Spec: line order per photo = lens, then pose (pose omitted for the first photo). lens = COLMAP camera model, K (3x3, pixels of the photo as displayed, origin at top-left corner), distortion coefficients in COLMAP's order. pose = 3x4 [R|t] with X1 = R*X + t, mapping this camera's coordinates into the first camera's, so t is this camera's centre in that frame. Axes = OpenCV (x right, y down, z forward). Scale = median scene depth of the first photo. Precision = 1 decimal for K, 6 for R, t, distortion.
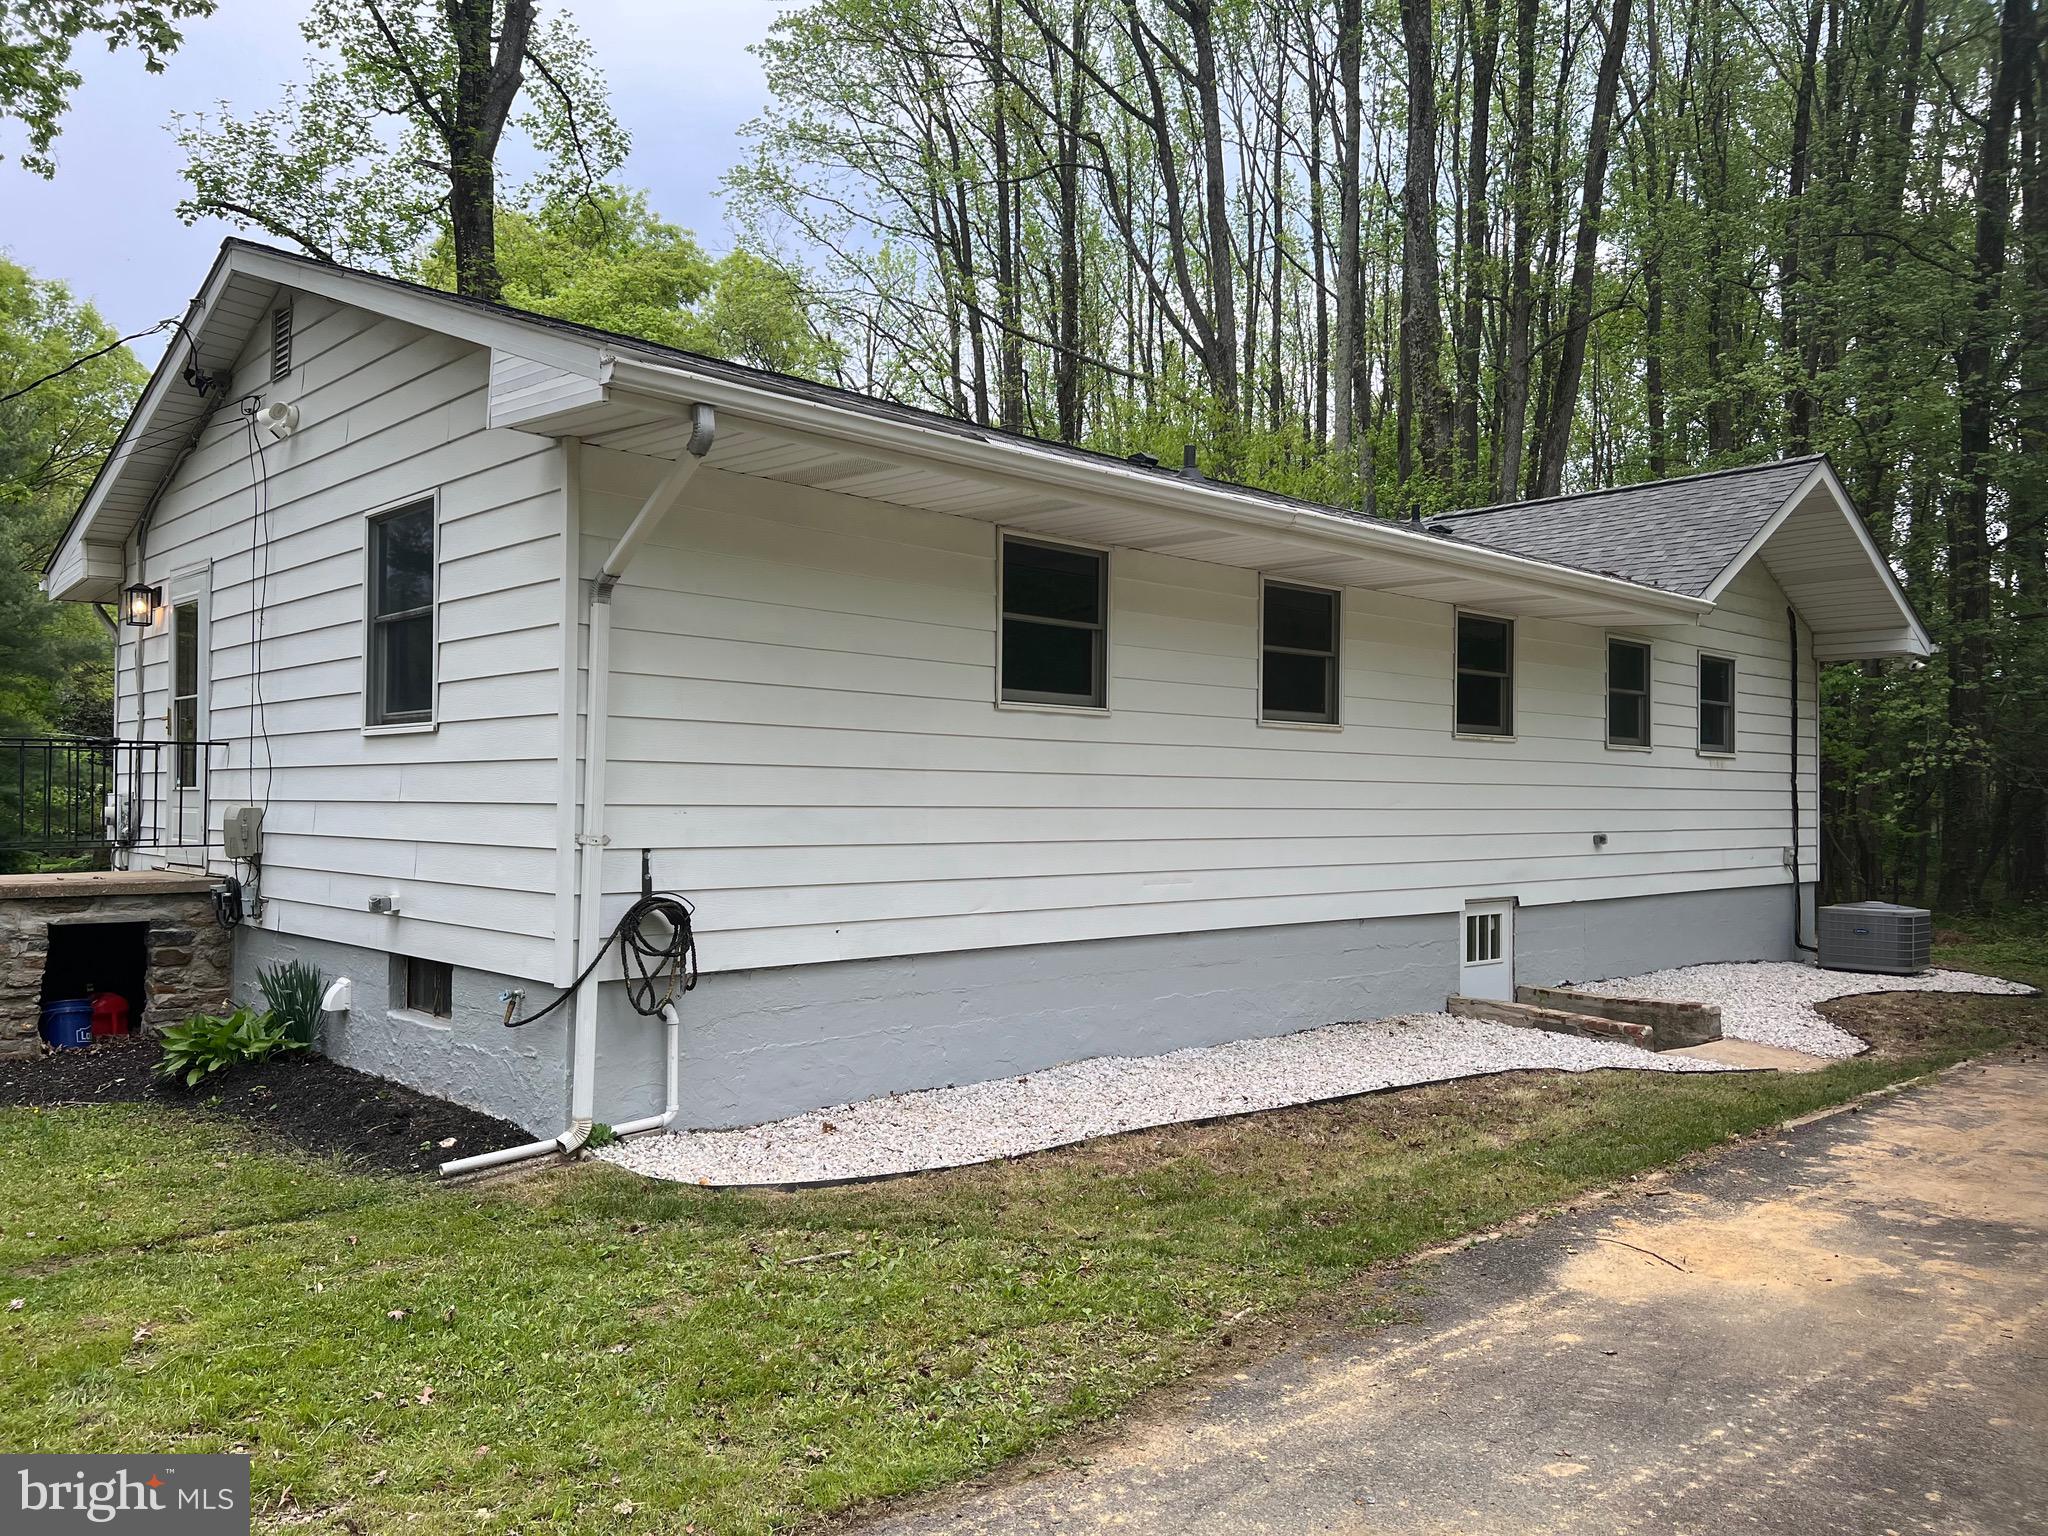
lens RADIAL K [[1546.6, 0, 1004.8], [0, 1546.6, 764.0], [0, 0, 1]] dist [0.037993, -0.050728]
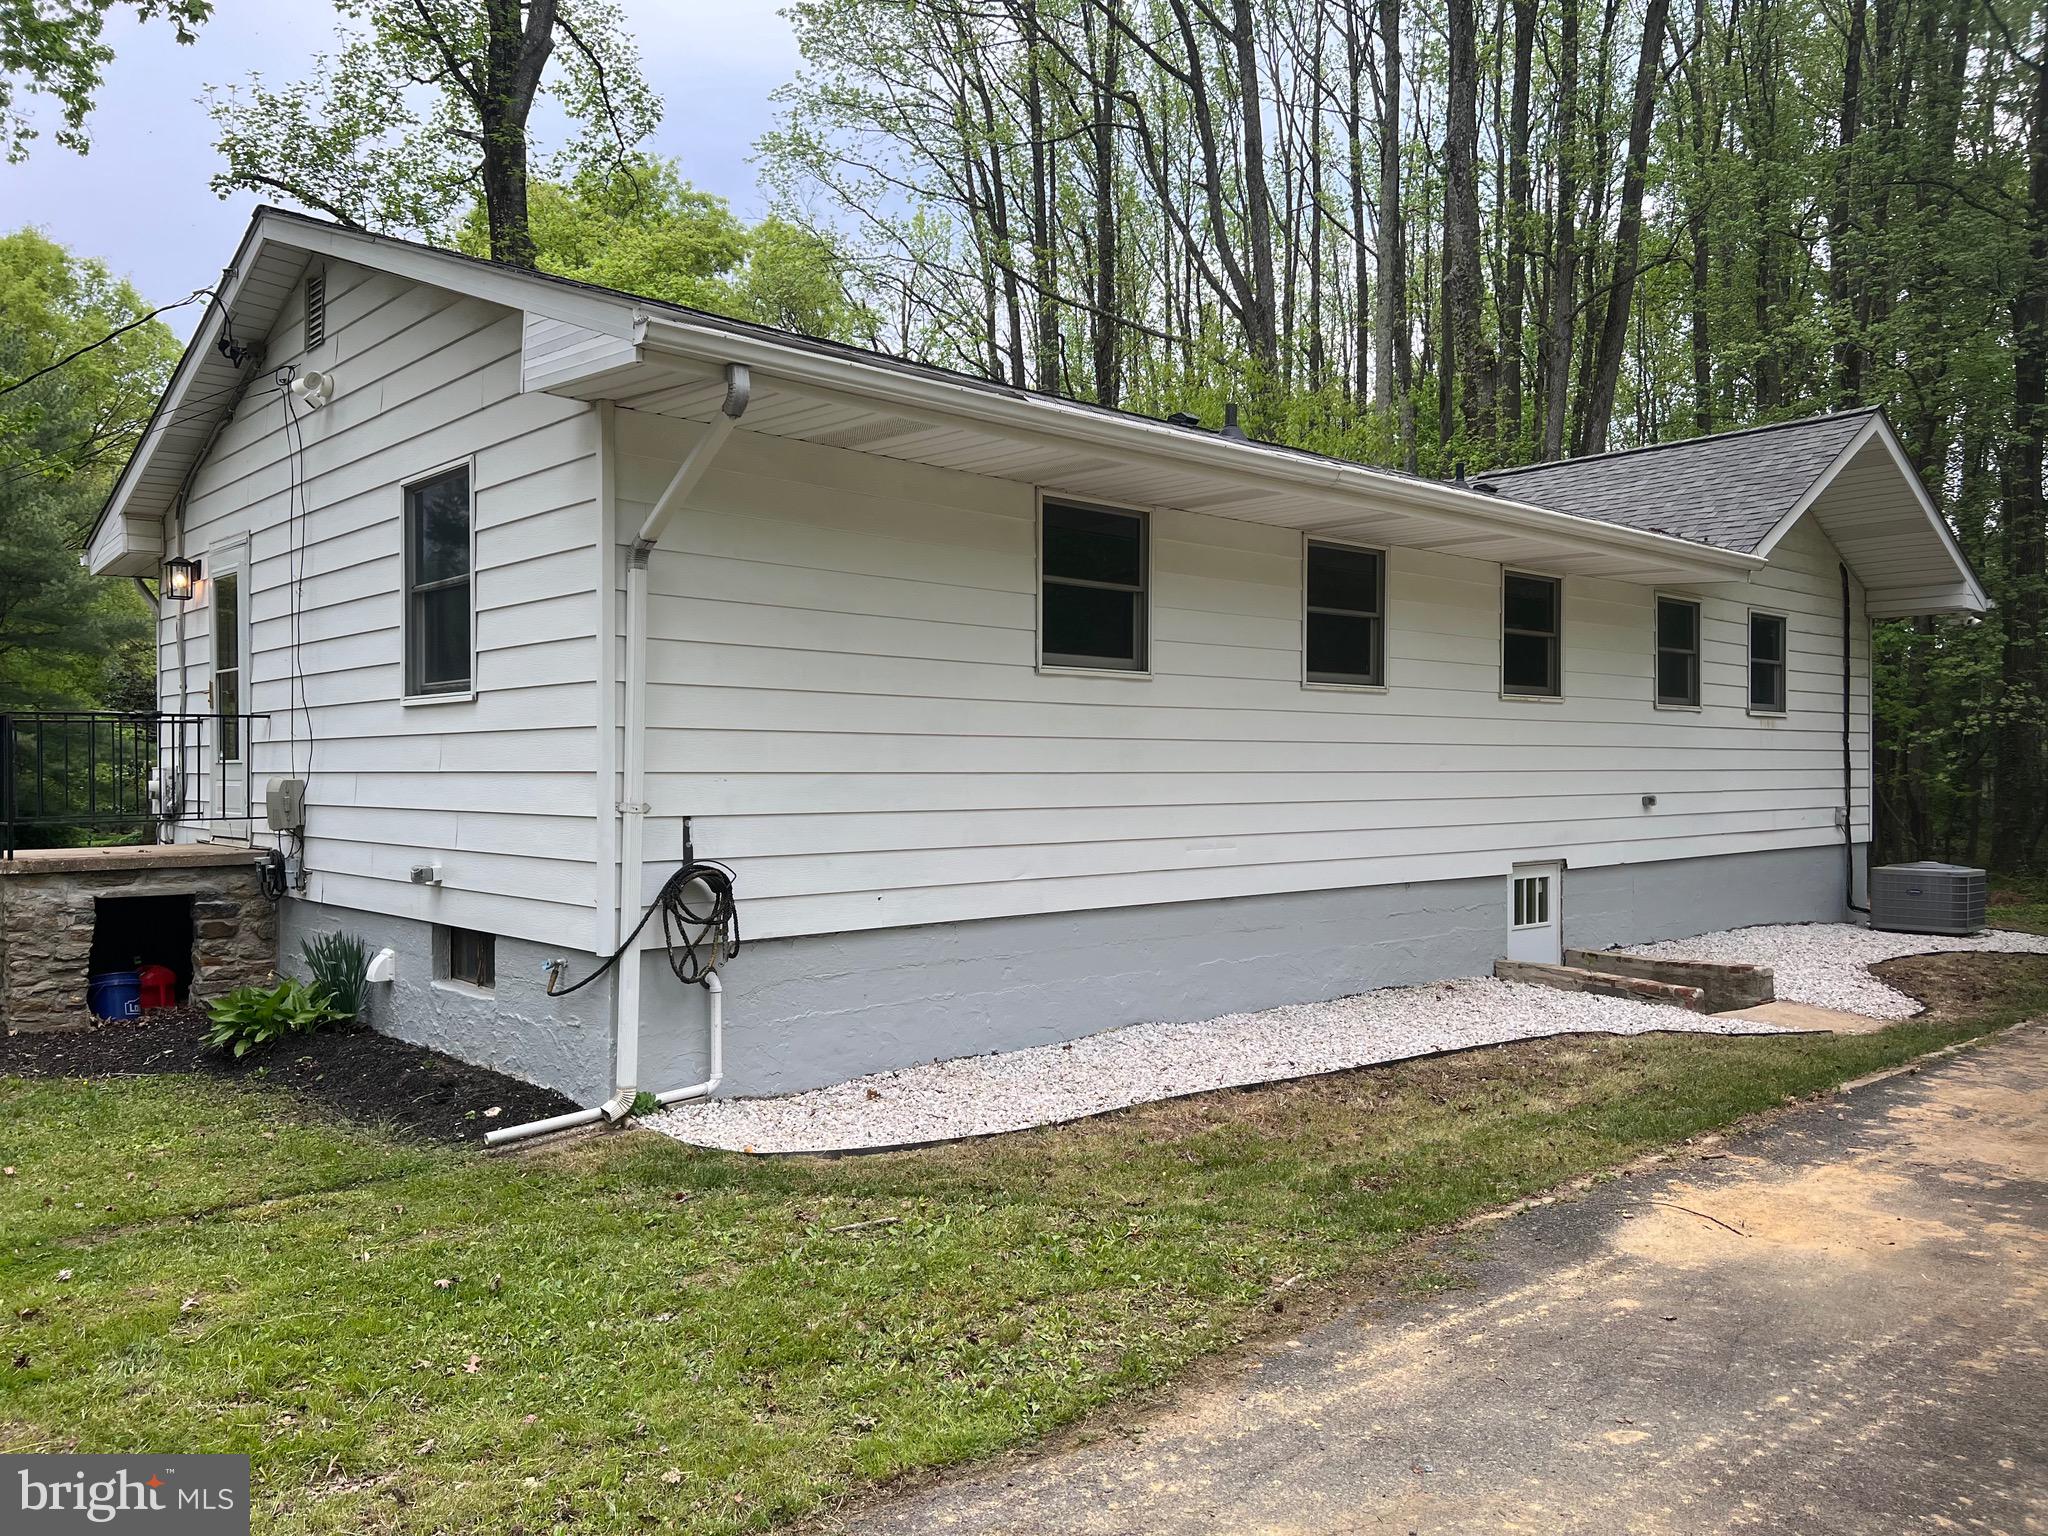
lens RADIAL K [[1539.2, 0, 1017.4], [0, 1539.2, 762.2], [0, 0, 1]] dist [0.038661, -0.051856]
pose [[0.999822, -0.008886, -0.016670, -0.001874], [0.009178, 0.999804, 0.017547, 0.003441], [0.016510, -0.017697, 0.999707, 0.011590]]
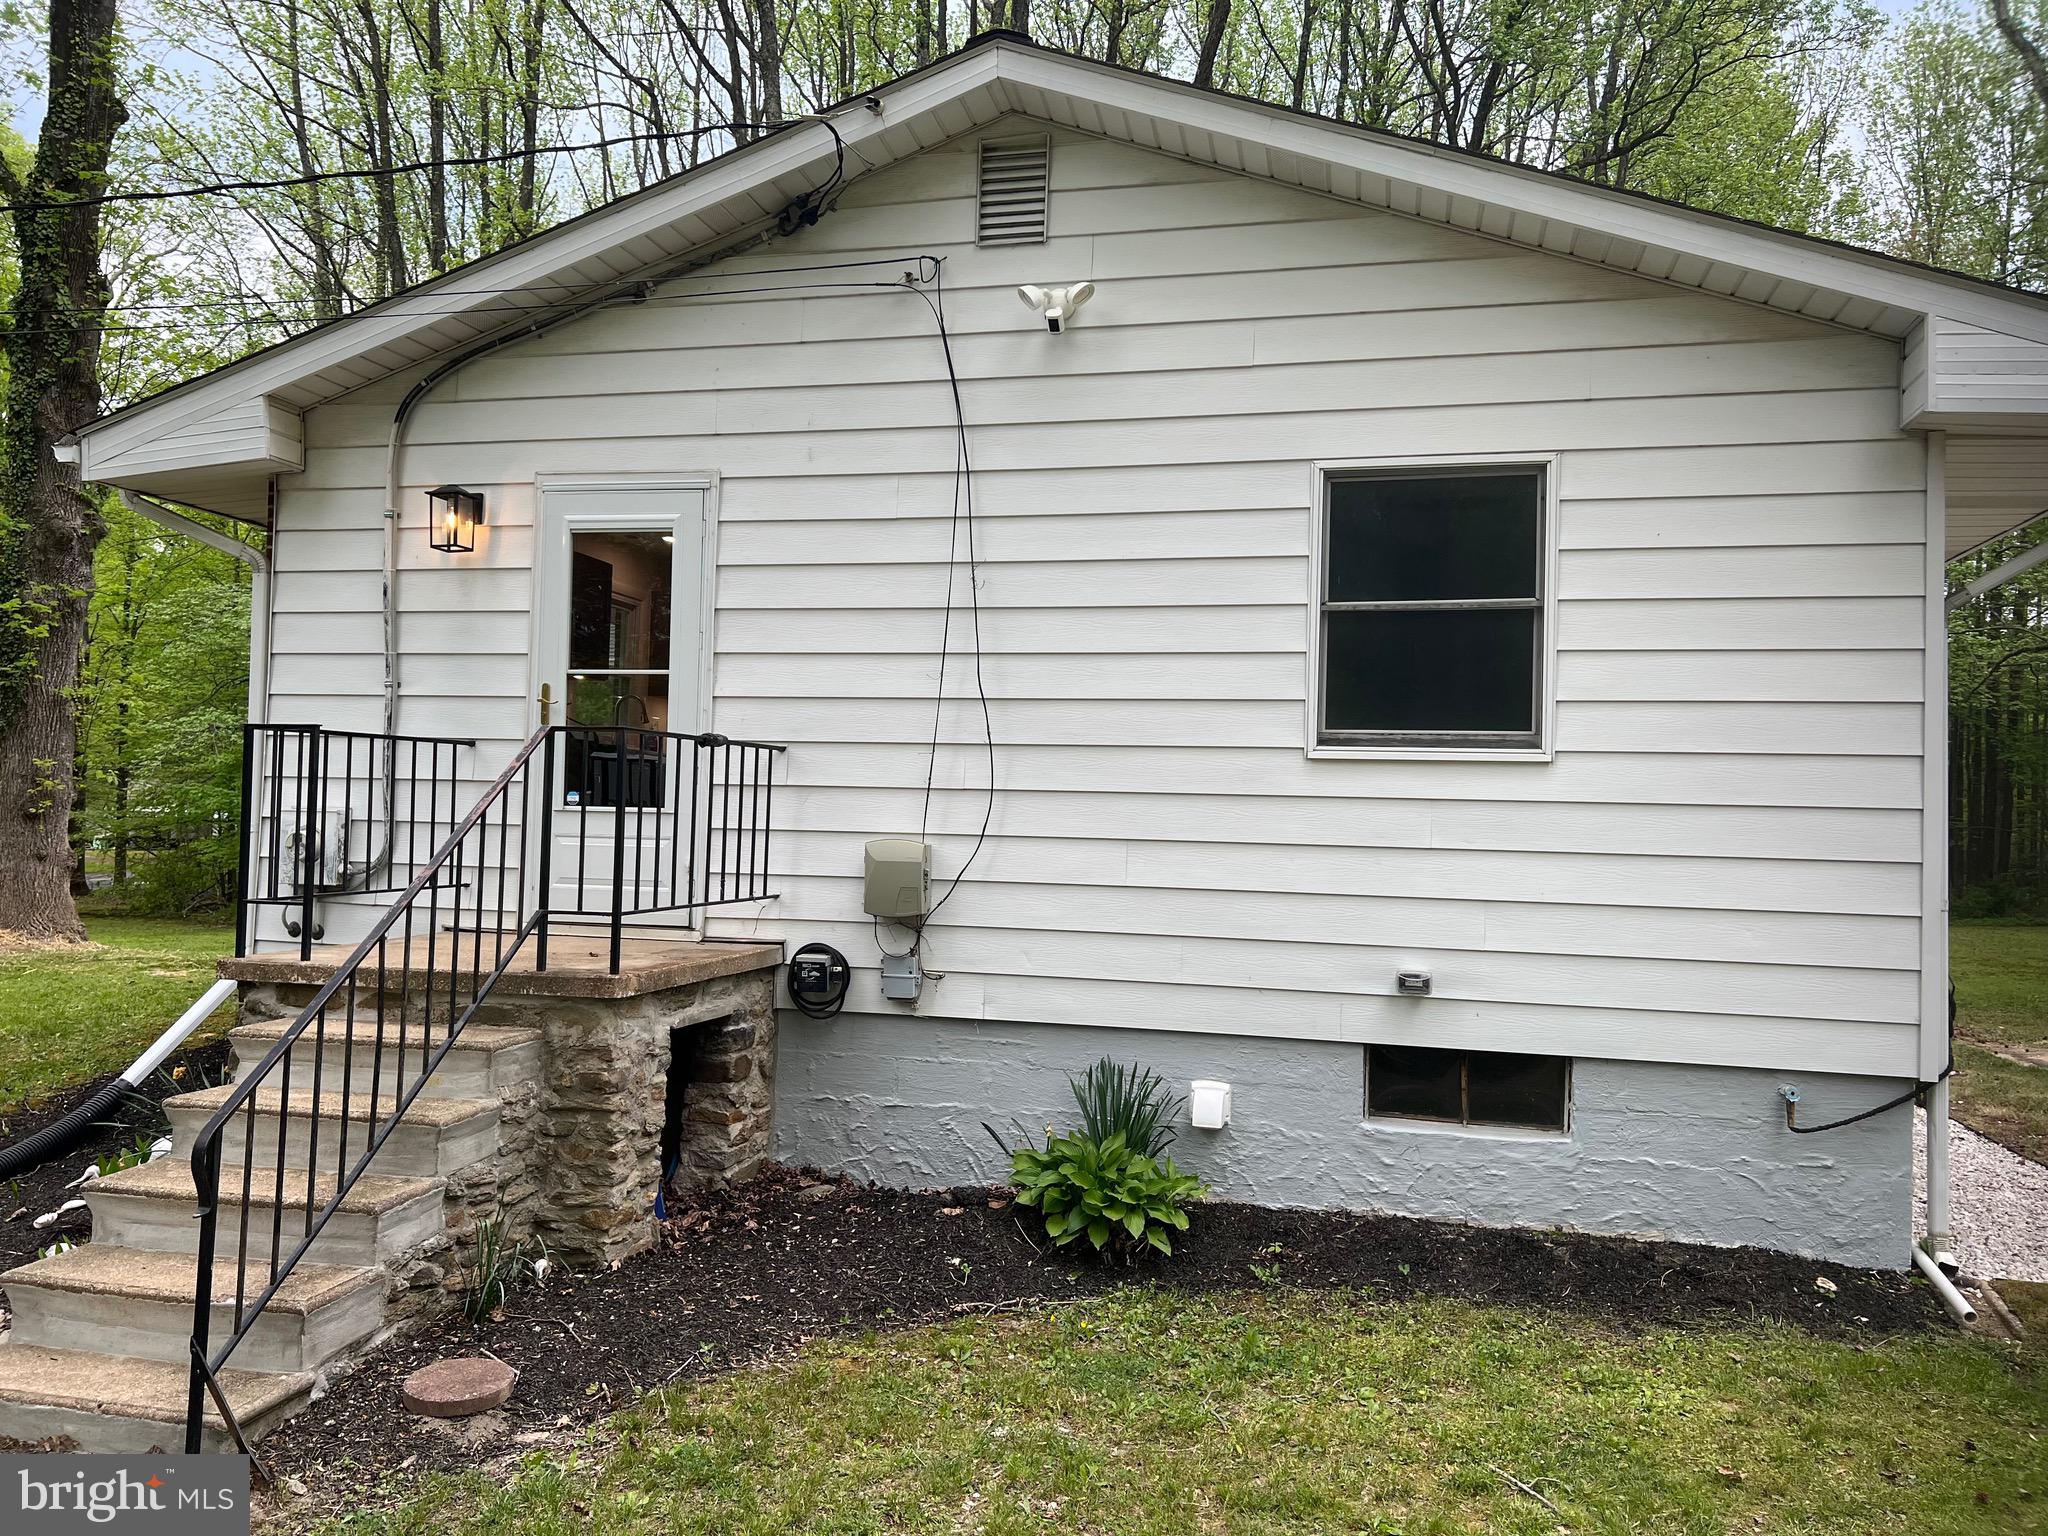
lens RADIAL K [[1547.3, 0, 1018.8], [0, 1547.3, 772.0], [0, 0, 1]] dist [0.024680, -0.012887]
pose [[0.841787, 0.034394, 0.538713, -0.787768], [-0.034205, 0.999361, -0.010356, 0.000997], [-0.538725, -0.009709, 0.842426, 0.374620]]
